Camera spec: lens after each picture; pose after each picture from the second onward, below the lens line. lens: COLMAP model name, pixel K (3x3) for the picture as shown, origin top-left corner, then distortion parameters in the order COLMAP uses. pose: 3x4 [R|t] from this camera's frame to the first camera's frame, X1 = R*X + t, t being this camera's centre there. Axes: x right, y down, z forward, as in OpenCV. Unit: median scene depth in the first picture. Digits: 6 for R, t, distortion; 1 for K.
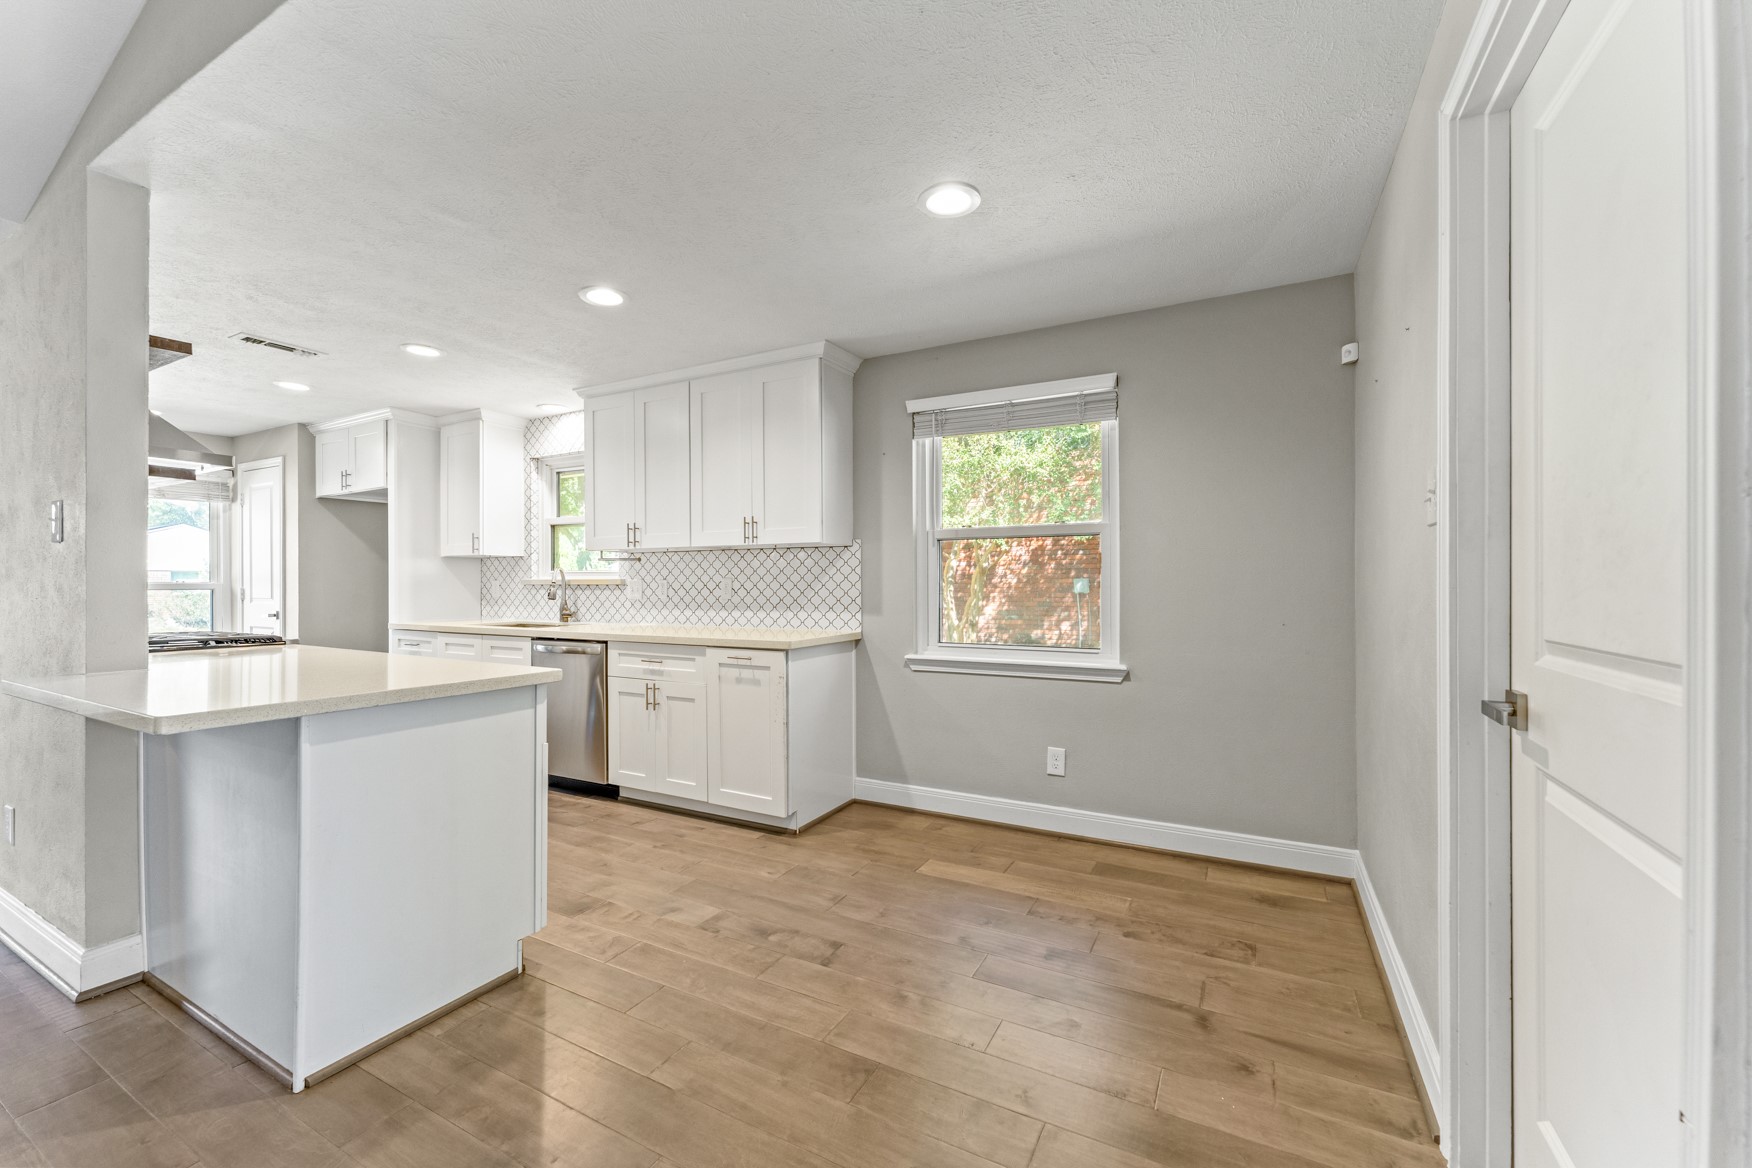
lens RADIAL K [[699.6, 0, 874.8], [0, 699.6, 582.6], [0, 0, 1]] dist [-0.004070, 0.000165]
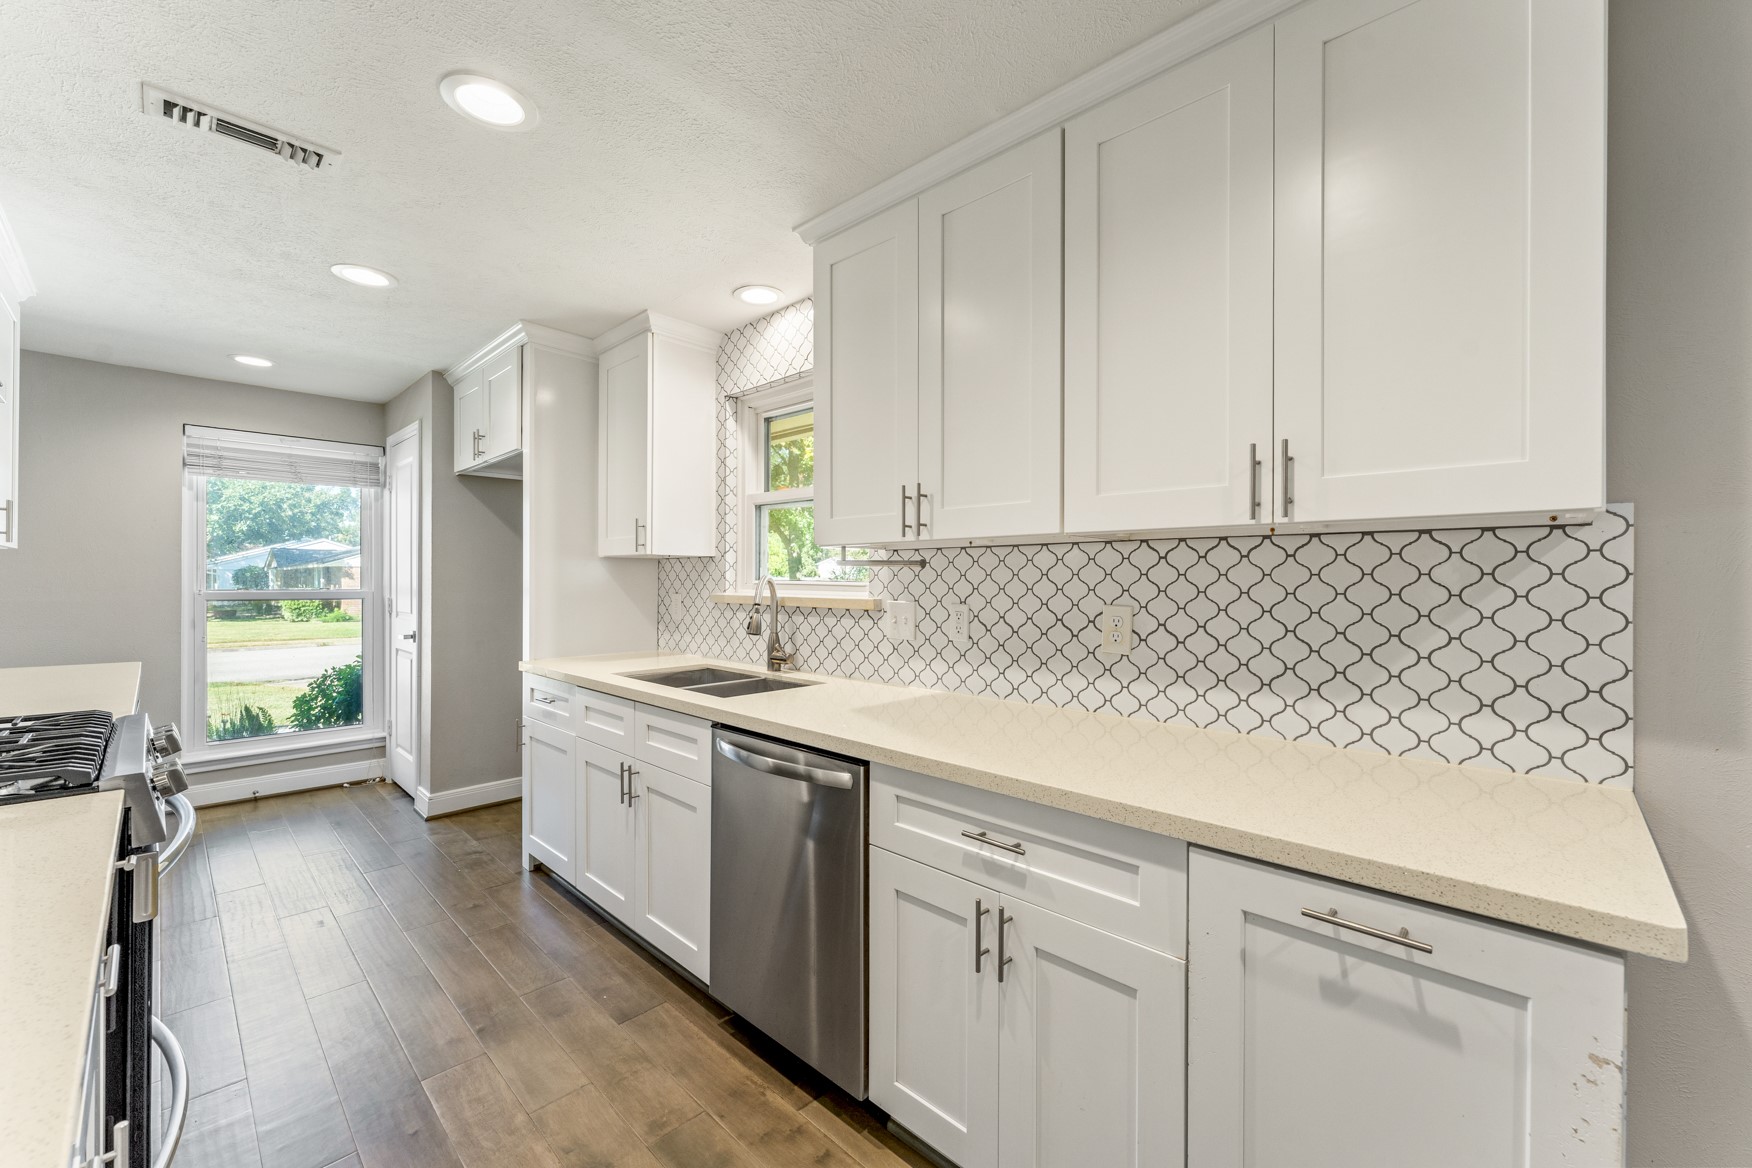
lens RADIAL K [[699.6, 0, 877.4], [0, 699.6, 578.3], [0, 0, 1]] dist [-0.004070, 0.000165]
pose [[0.962815, 0.006356, -0.270086, -0.223417], [-0.007402, 0.999969, -0.002855, -0.020048], [0.270059, 0.004748, 0.962832, 0.503909]]
